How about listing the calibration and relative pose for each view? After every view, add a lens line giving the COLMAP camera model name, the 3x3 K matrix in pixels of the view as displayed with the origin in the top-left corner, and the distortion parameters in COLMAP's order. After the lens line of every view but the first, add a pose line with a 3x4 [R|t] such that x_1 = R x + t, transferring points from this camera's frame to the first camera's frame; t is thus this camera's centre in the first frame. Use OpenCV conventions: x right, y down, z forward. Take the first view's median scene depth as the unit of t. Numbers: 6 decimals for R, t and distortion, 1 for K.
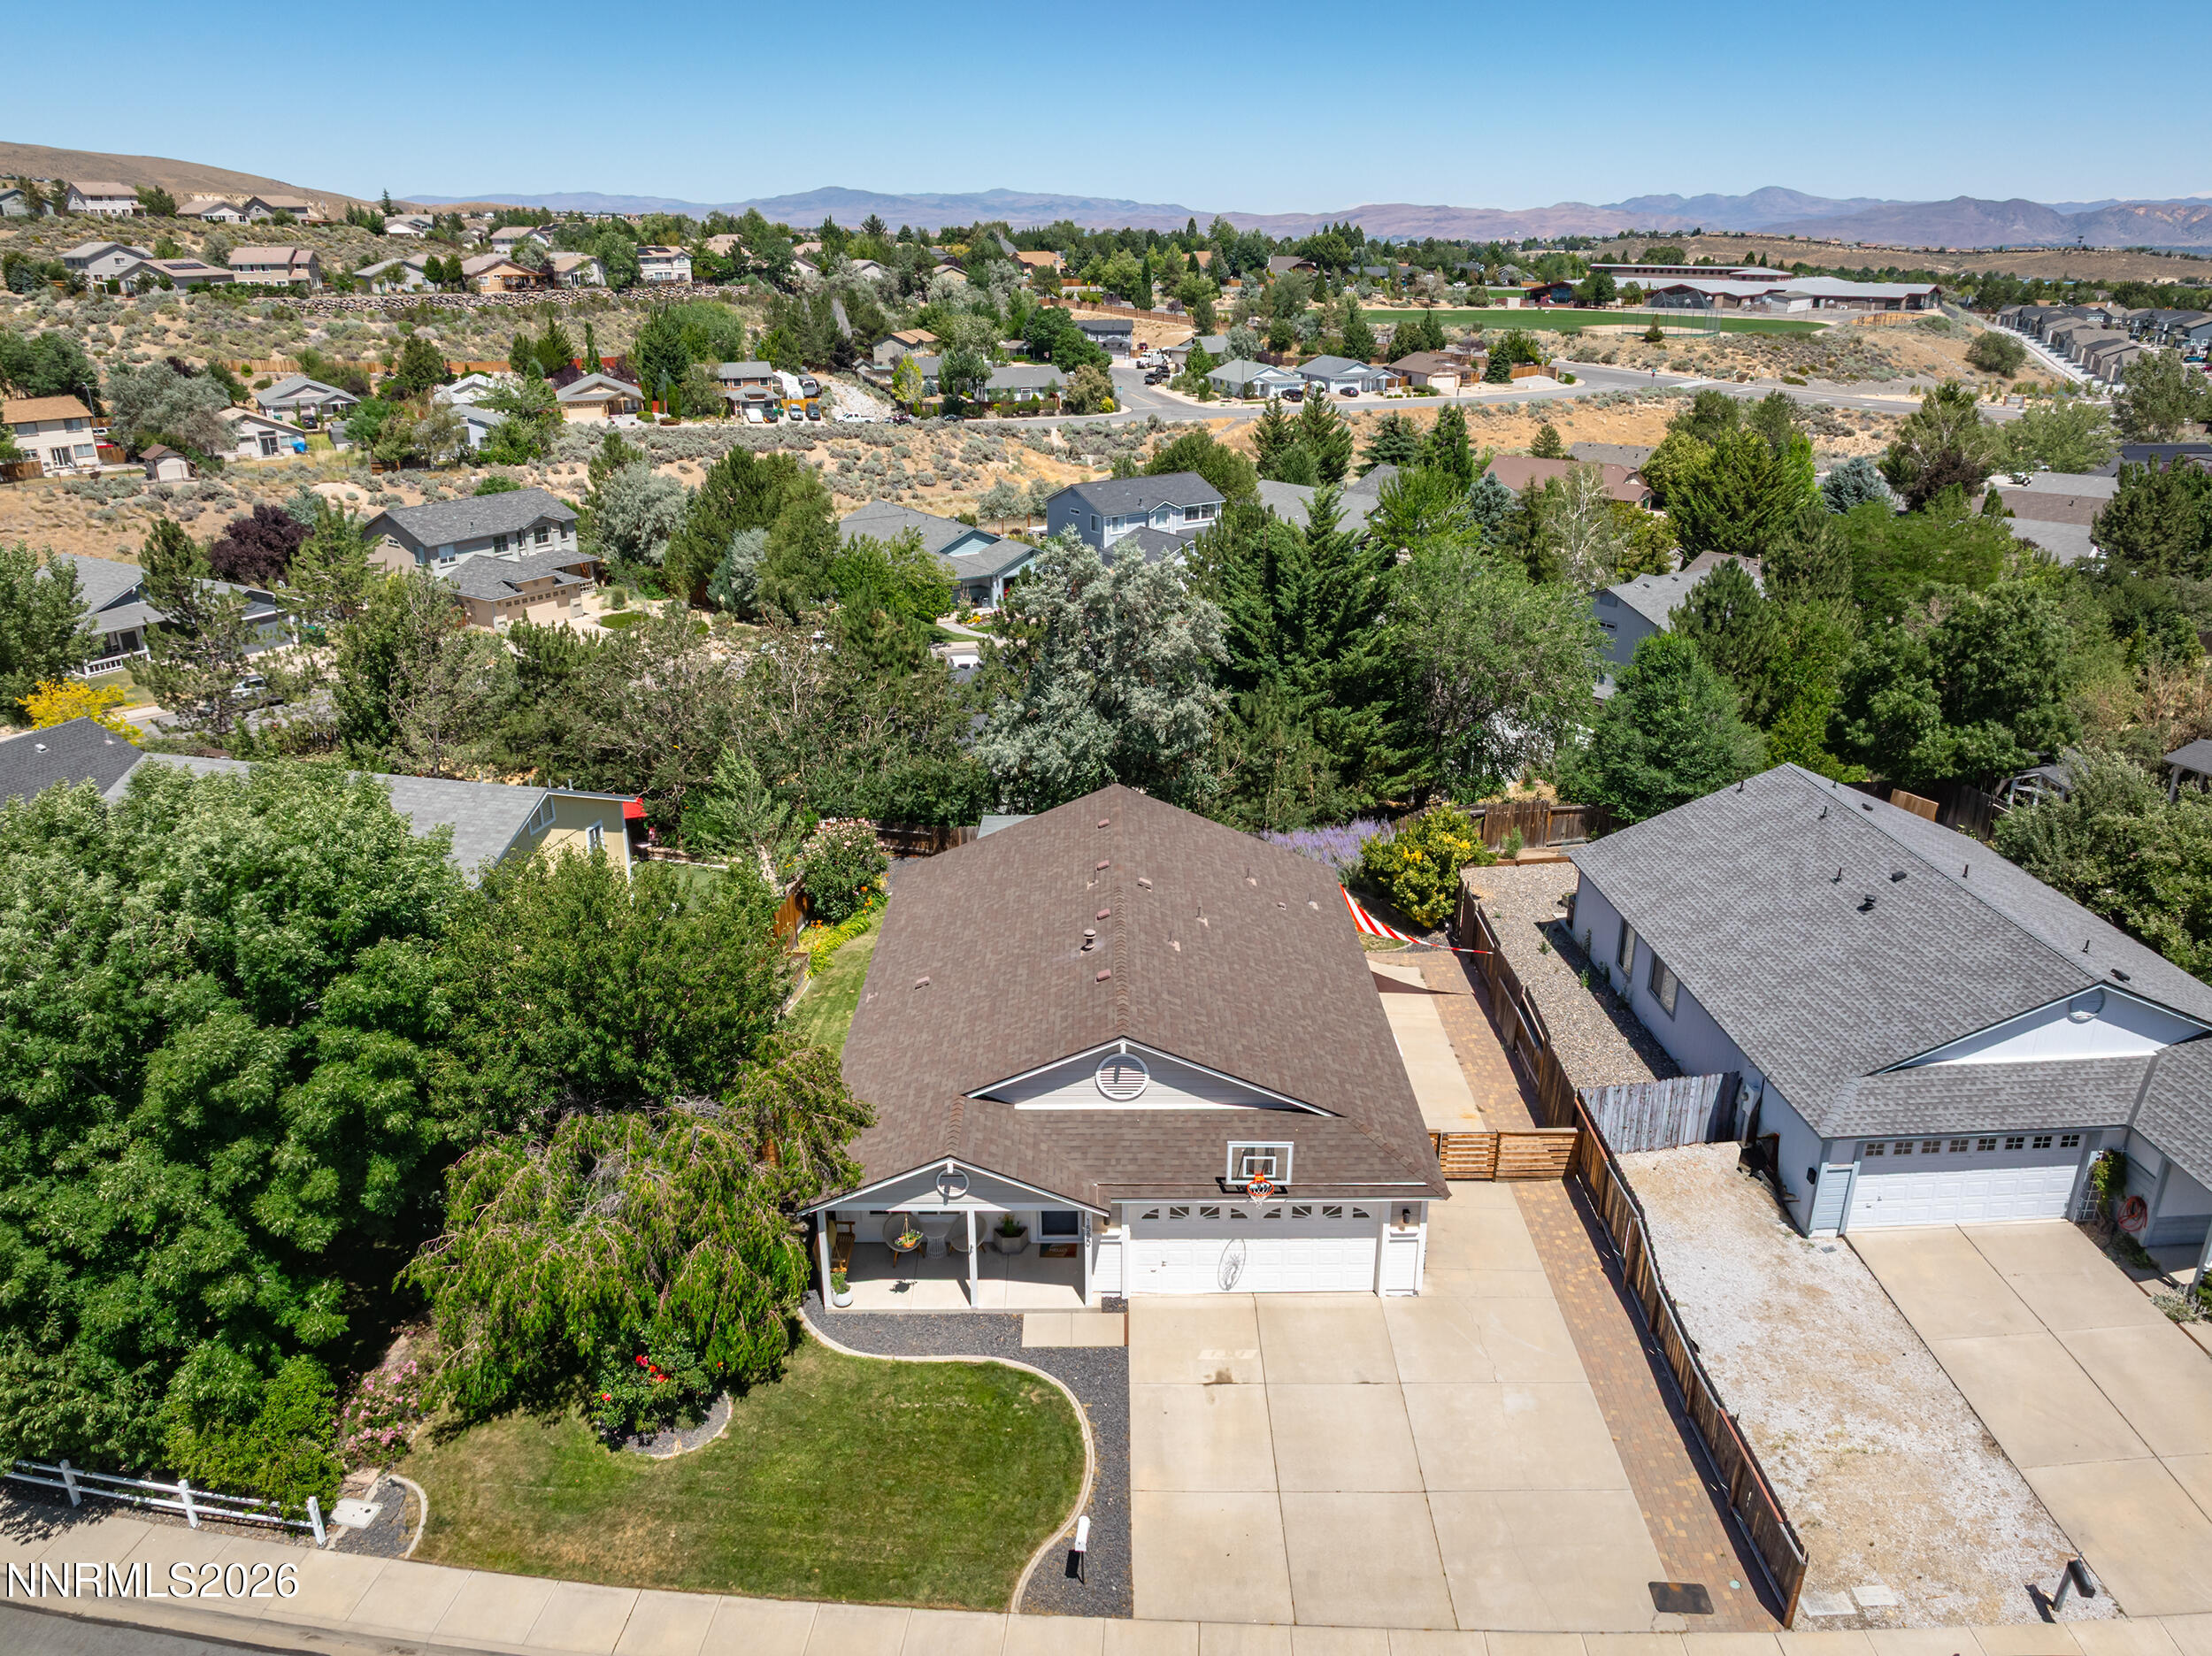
lens RADIAL K [[1553.7, 0, 1103.5], [0, 1553.7, 827.0], [0, 0, 1]] dist [-0.035394, 0.023372]
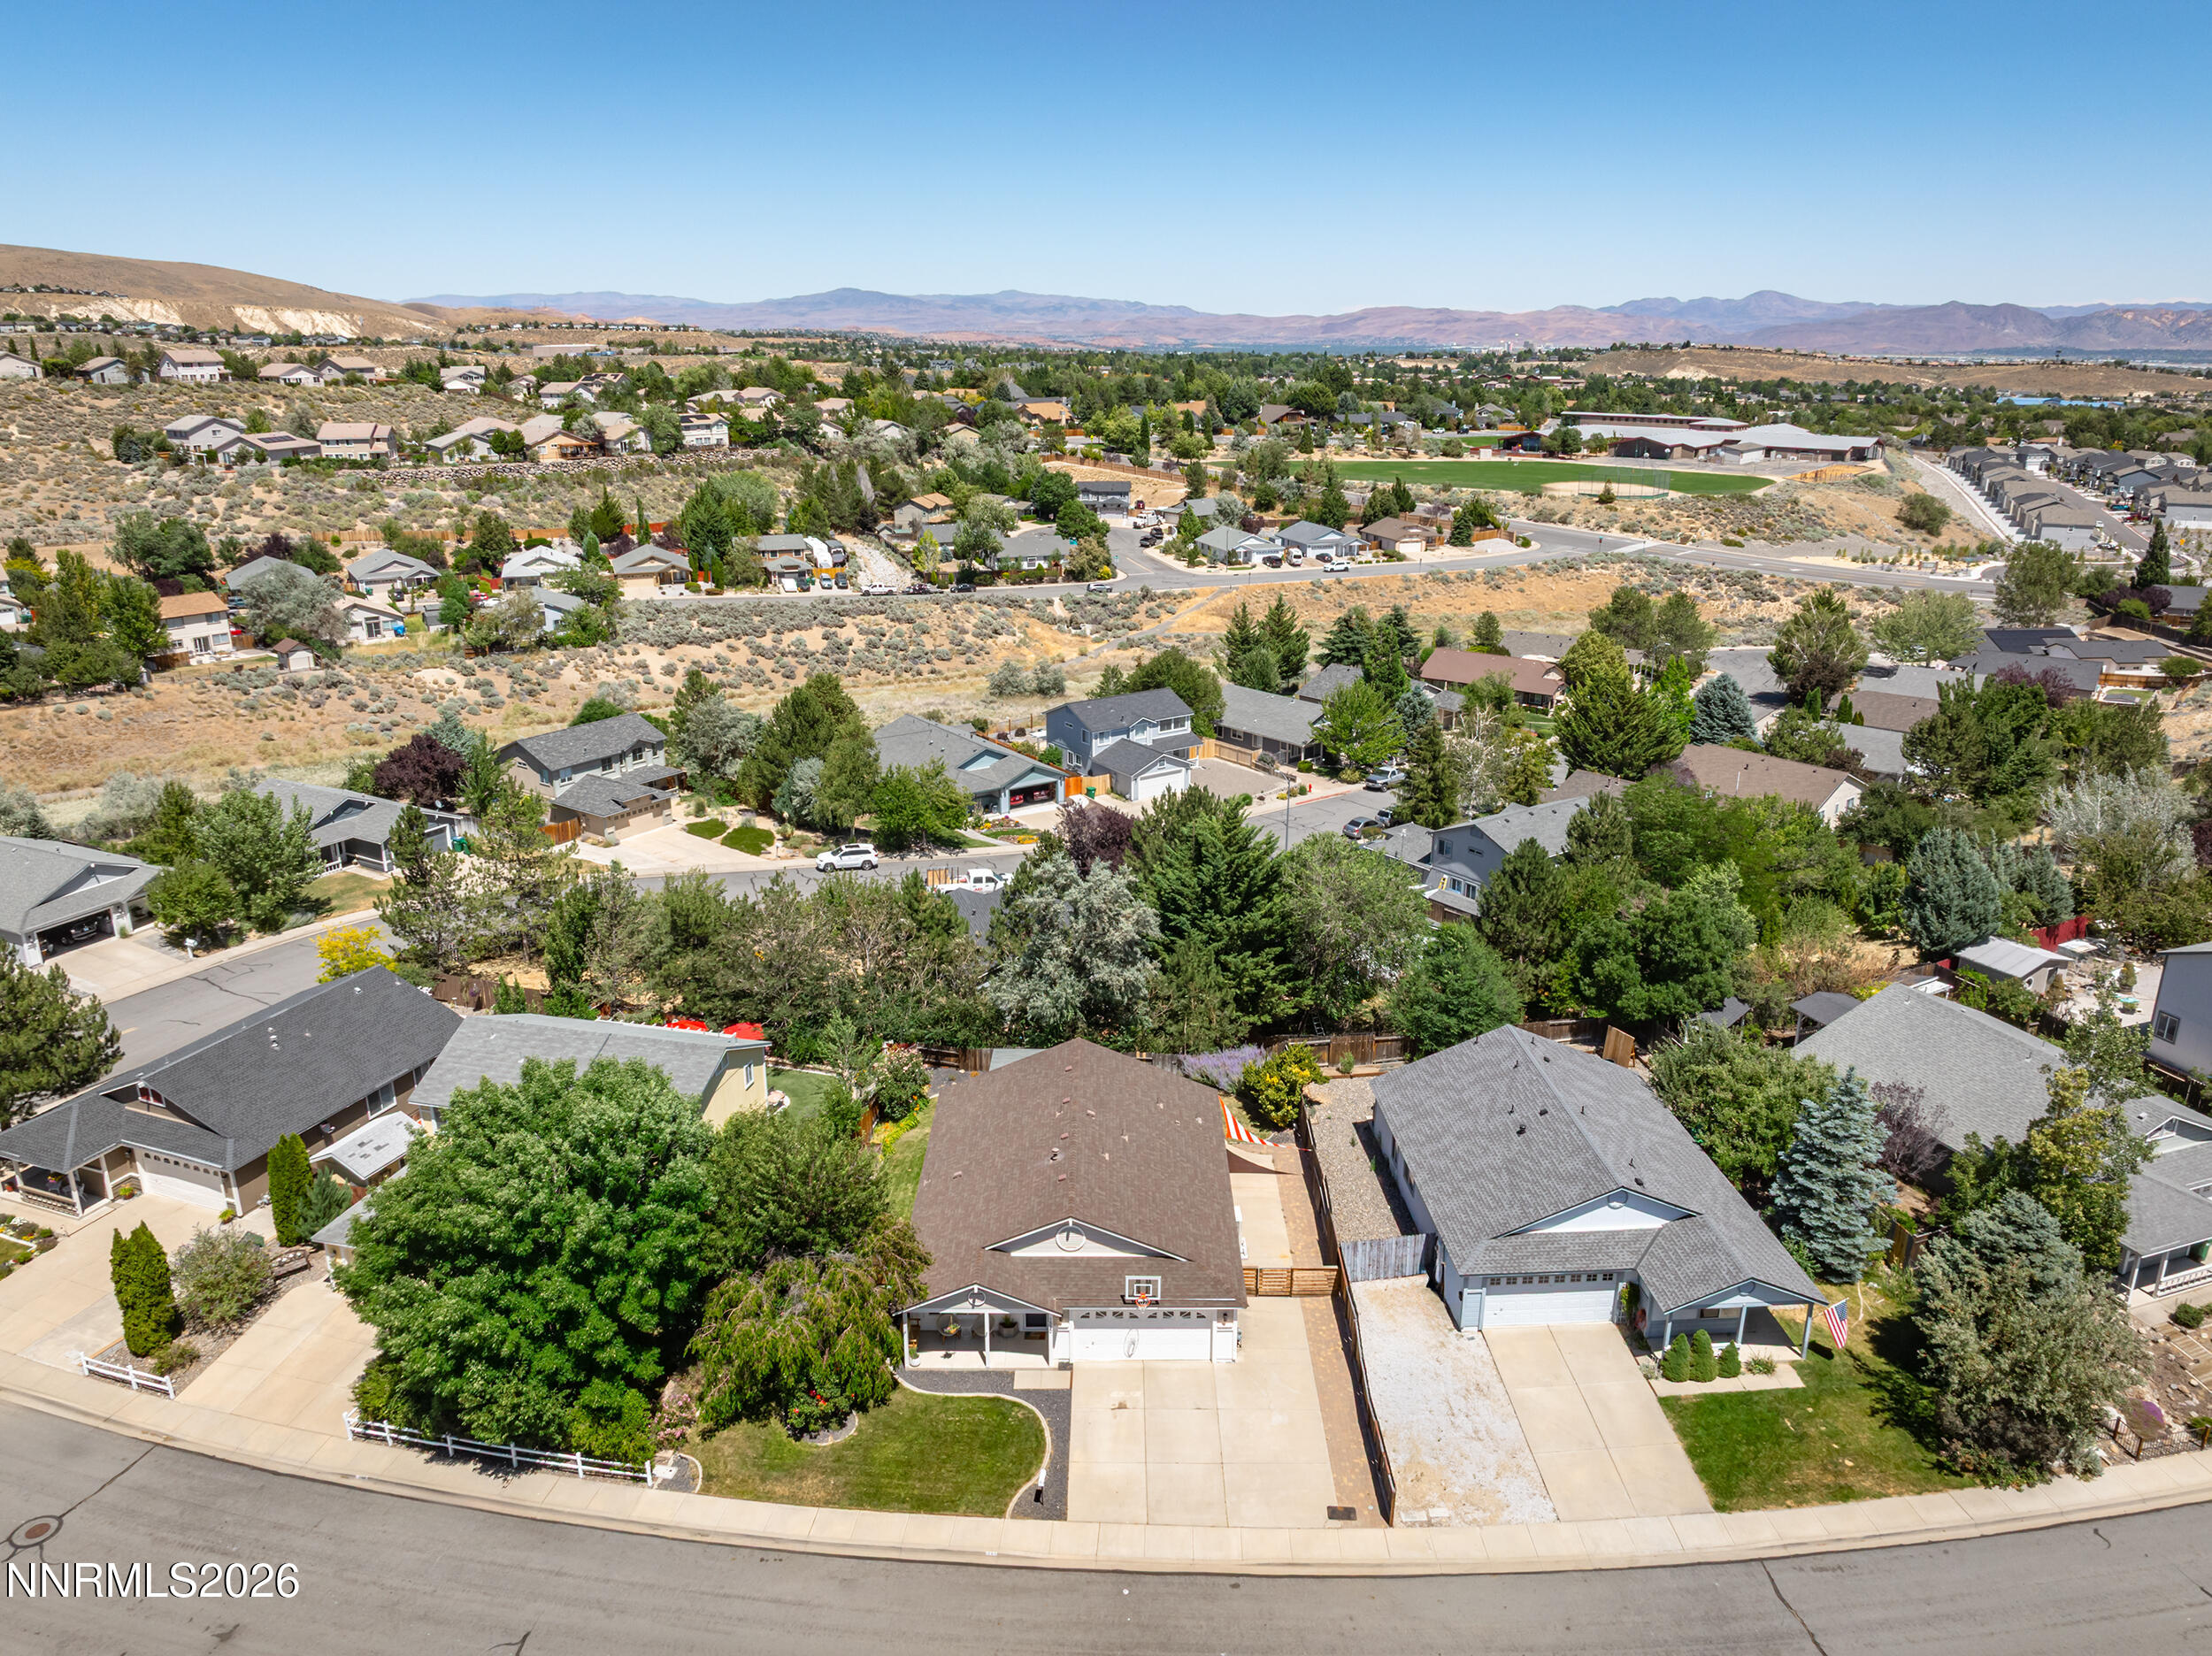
lens RADIAL K [[1549.9, 0, 1106.0], [0, 1549.9, 828.0], [0, 0, 1]] dist [-0.030680, 0.016675]
pose [[0.999985, 0.005038, -0.002209, 0.009320], [-0.005156, 0.998359, -0.057039, -0.036324], [0.001918, 0.057049, 0.998370, -0.140494]]
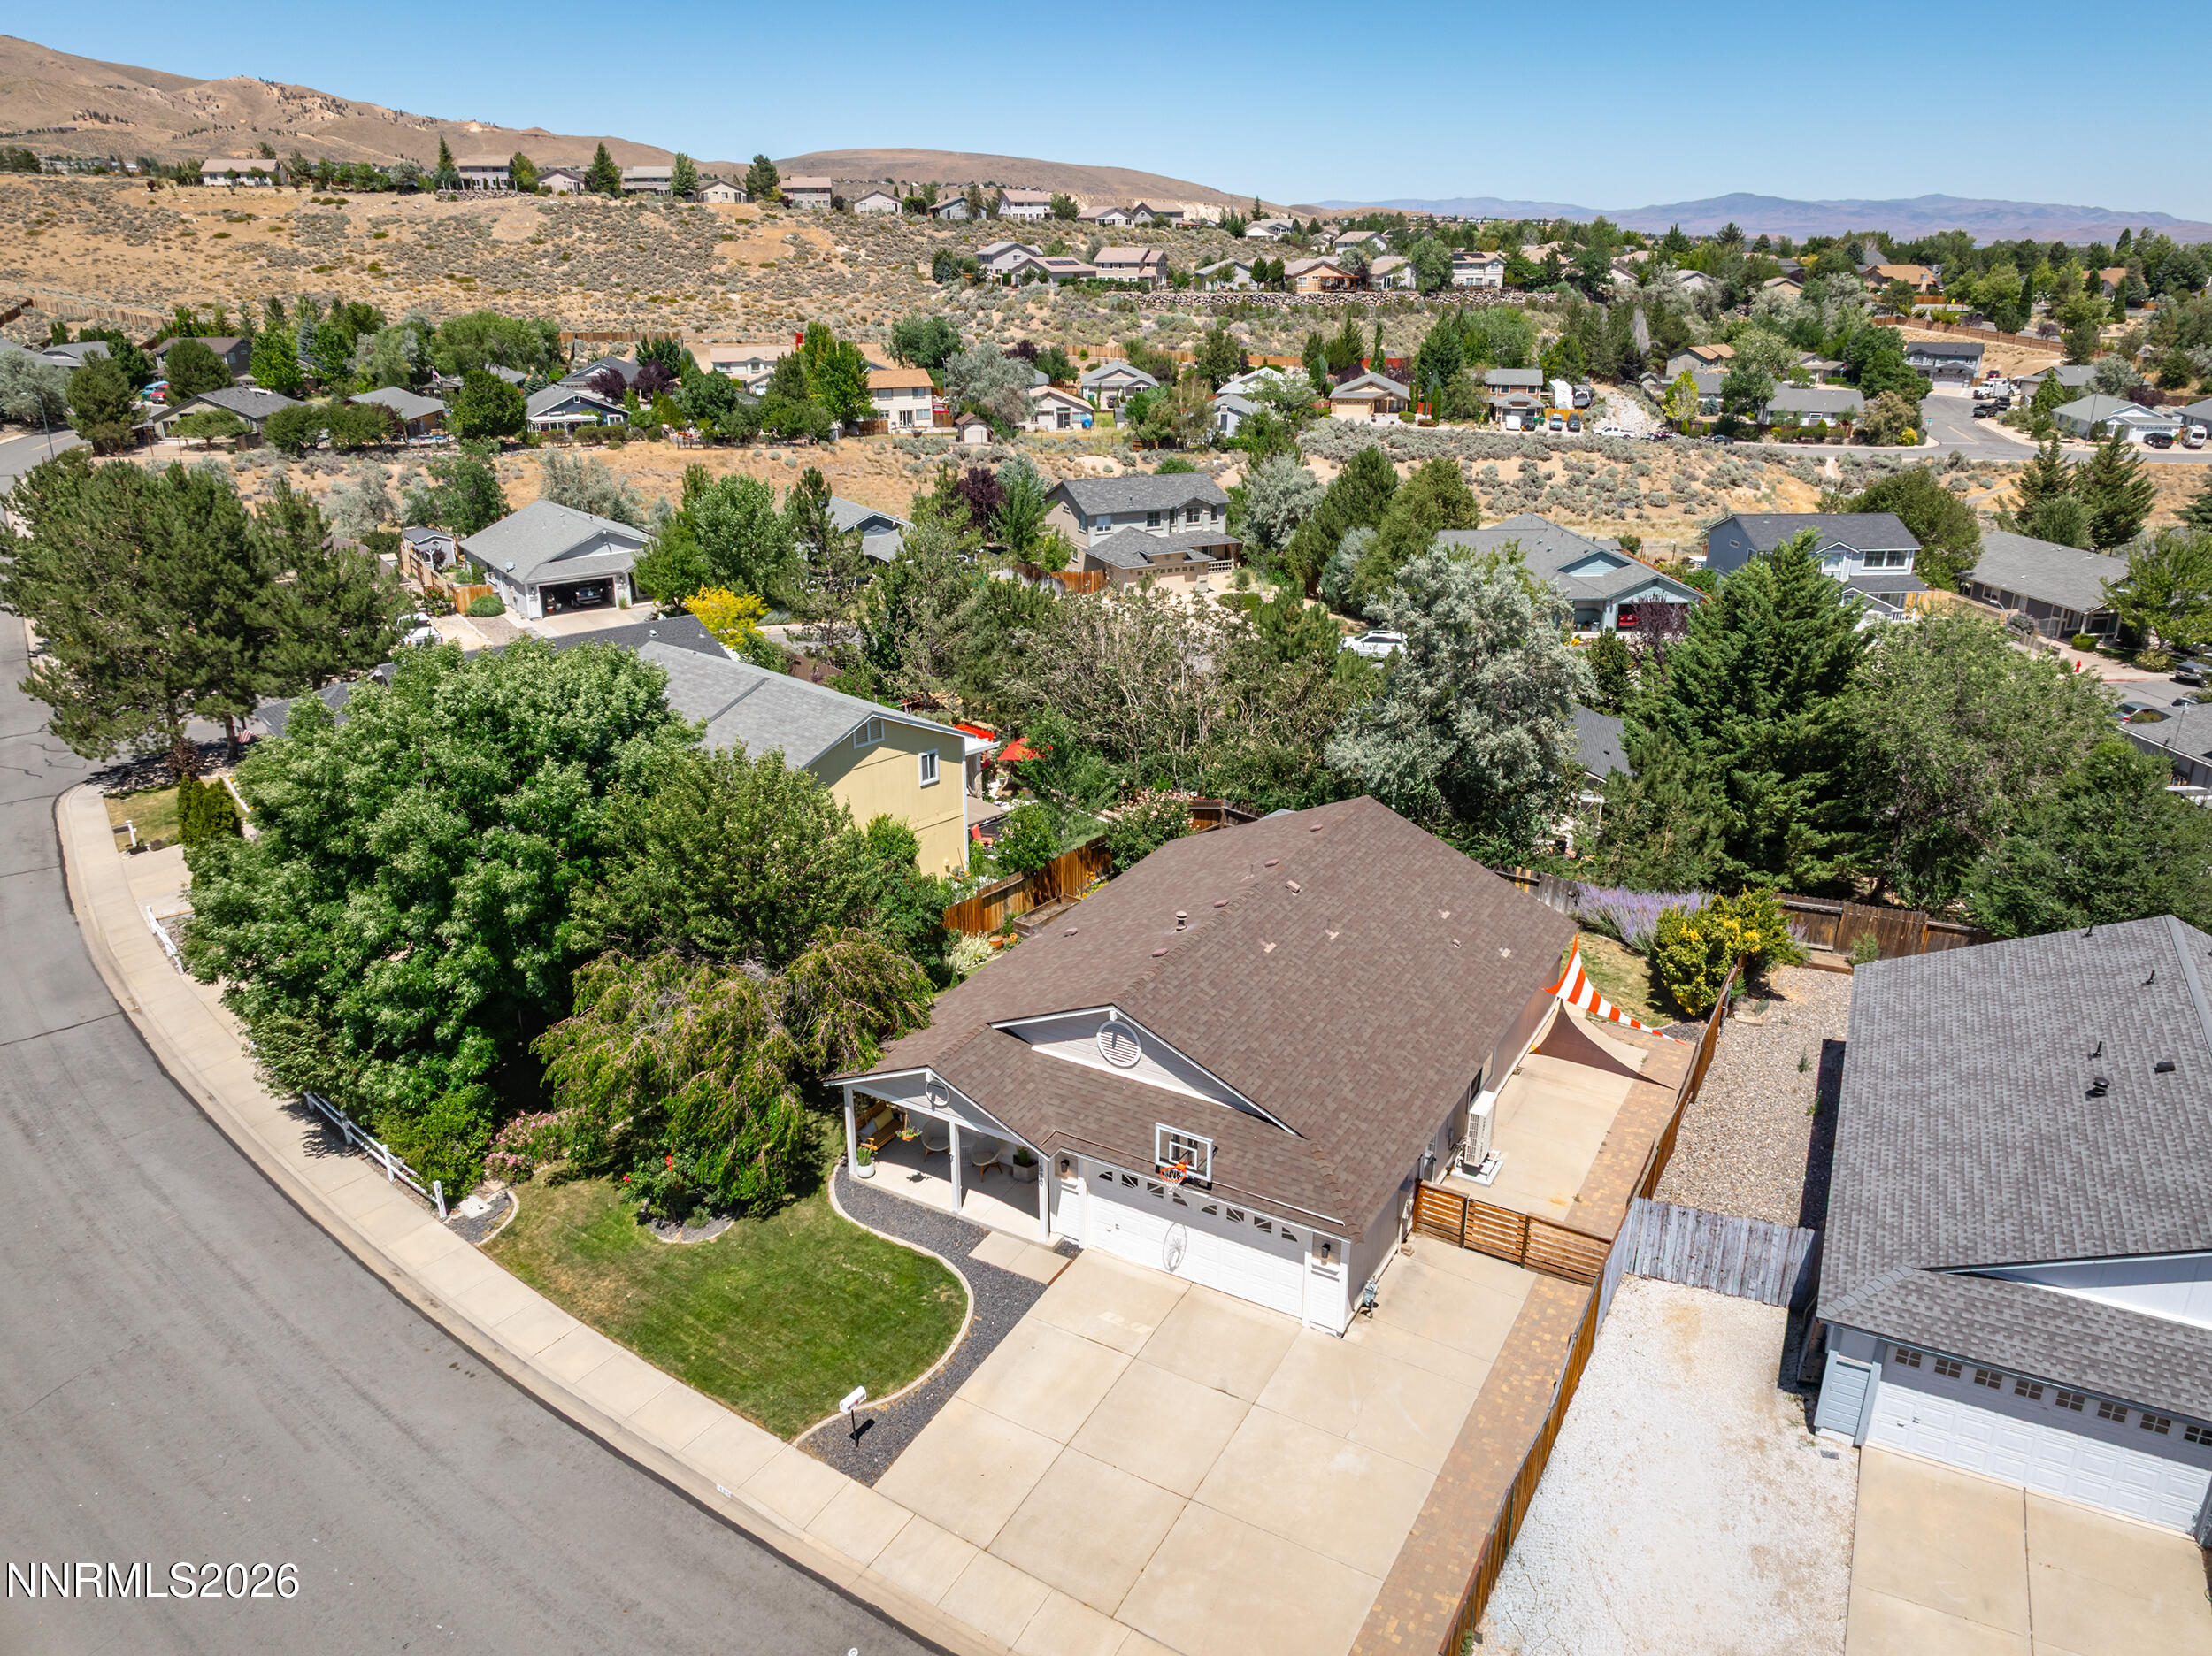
lens RADIAL K [[1549.9, 0, 1106.0], [0, 1549.9, 828.0], [0, 0, 1]] dist [-0.030680, 0.016675]
pose [[0.865205, 0.181998, -0.467223, 0.080301], [-0.182921, 0.982149, 0.043845, -0.004920], [0.466863, 0.047530, 0.883051, 0.009310]]
